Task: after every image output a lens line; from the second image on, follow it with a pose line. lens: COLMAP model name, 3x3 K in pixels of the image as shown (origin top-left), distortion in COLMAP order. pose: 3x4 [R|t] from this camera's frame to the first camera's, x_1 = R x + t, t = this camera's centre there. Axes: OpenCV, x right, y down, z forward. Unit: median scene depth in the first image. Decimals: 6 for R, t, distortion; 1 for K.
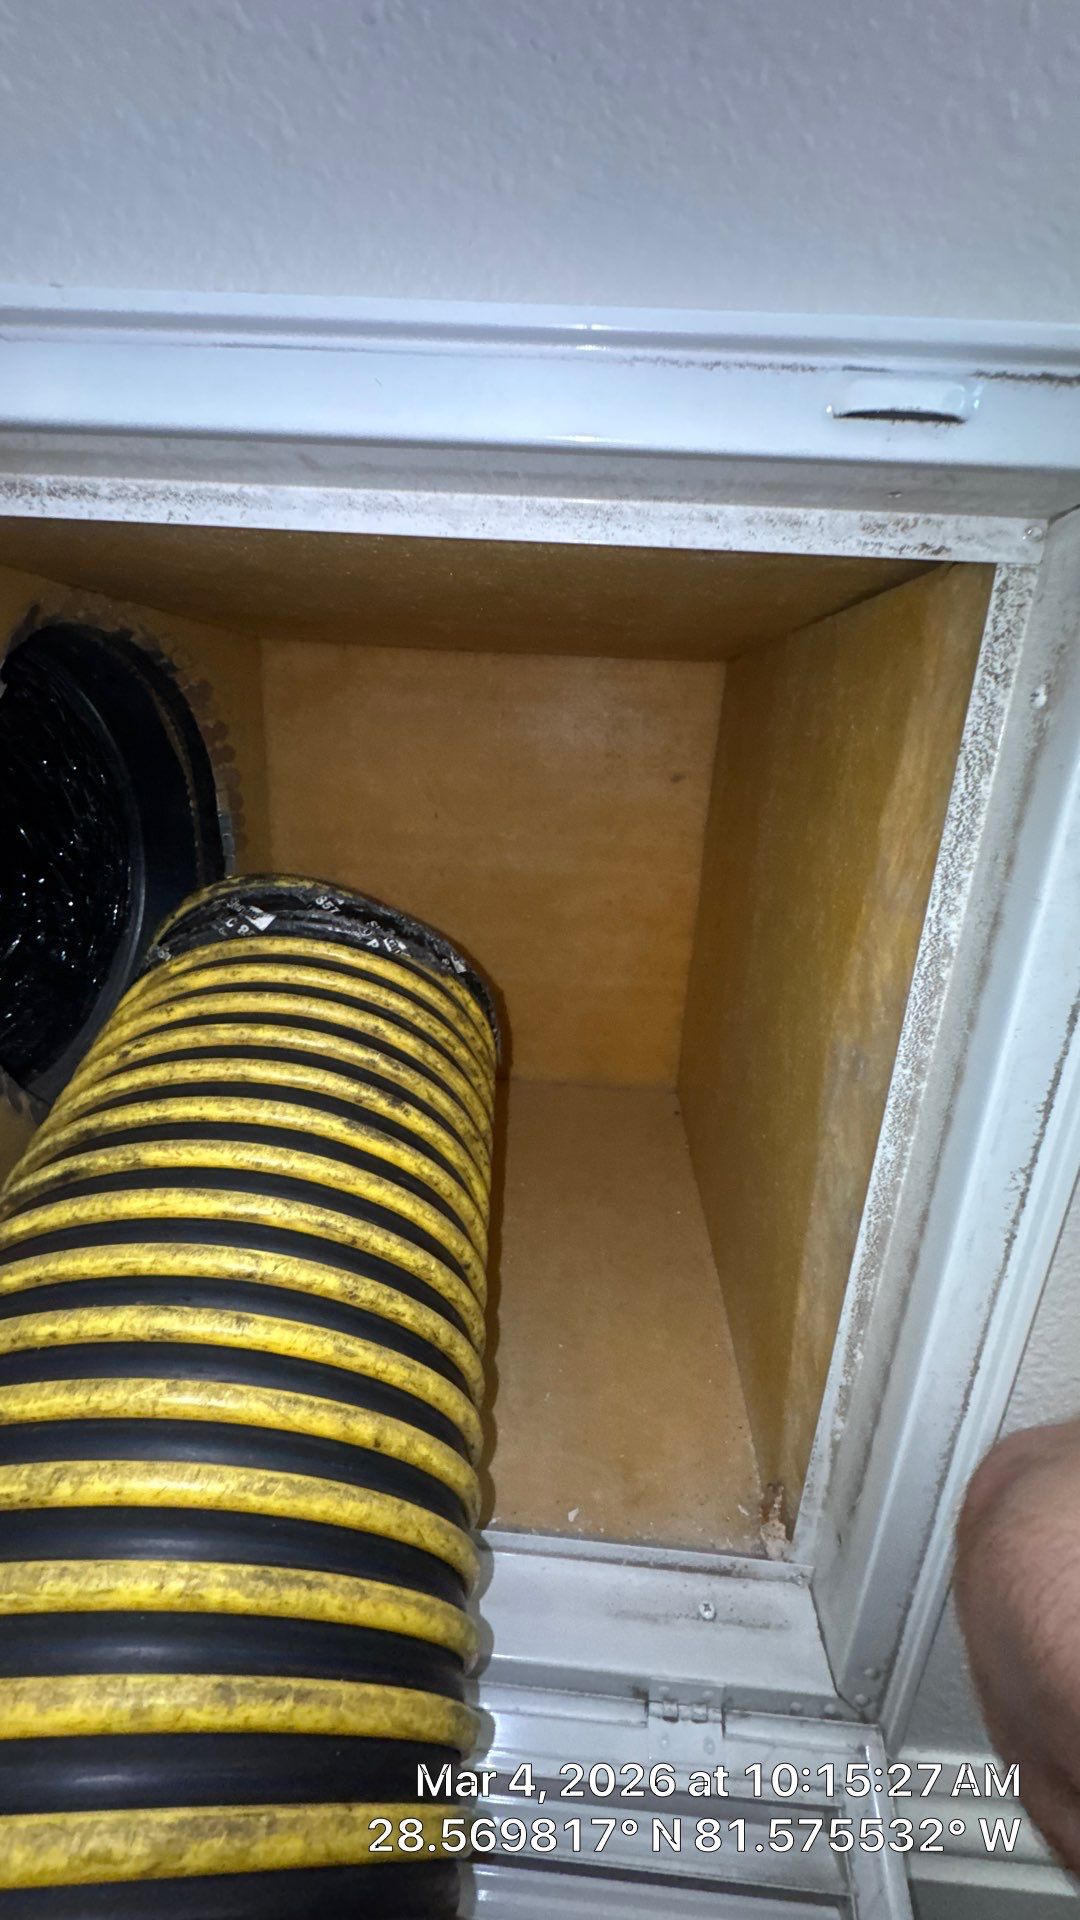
lens RADIAL K [[800.4, 0, 552.5], [0, 800.4, 963.3], [0, 0, 1]] dist [-0.000772, -0.001102]
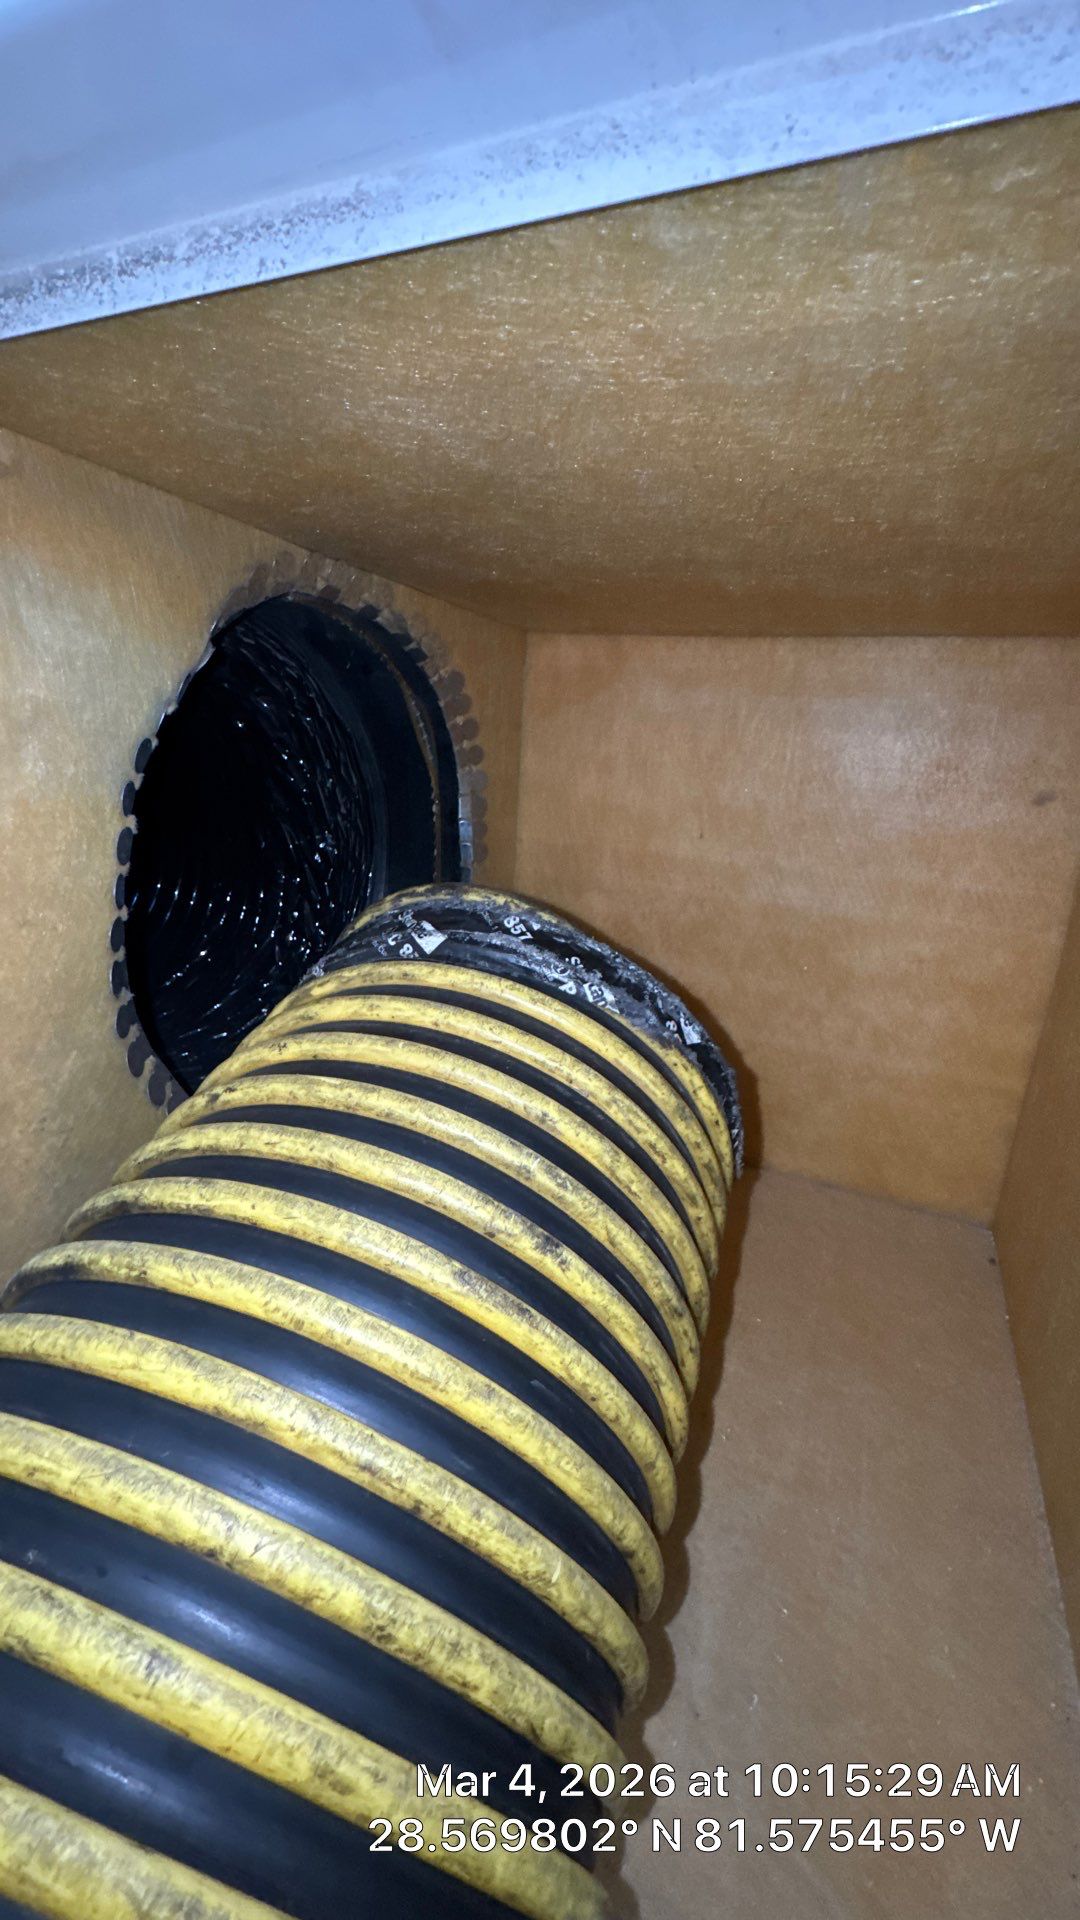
lens RADIAL K [[800.4, 0, 506.9], [0, 800.4, 961.8], [0, 0, 1]] dist [-0.000772, -0.001102]
pose [[0.921199, 0.106333, -0.374280, -0.012691], [-0.121965, 0.992367, -0.018255, -0.030093], [0.369482, 0.062466, 0.927136, 0.349302]]
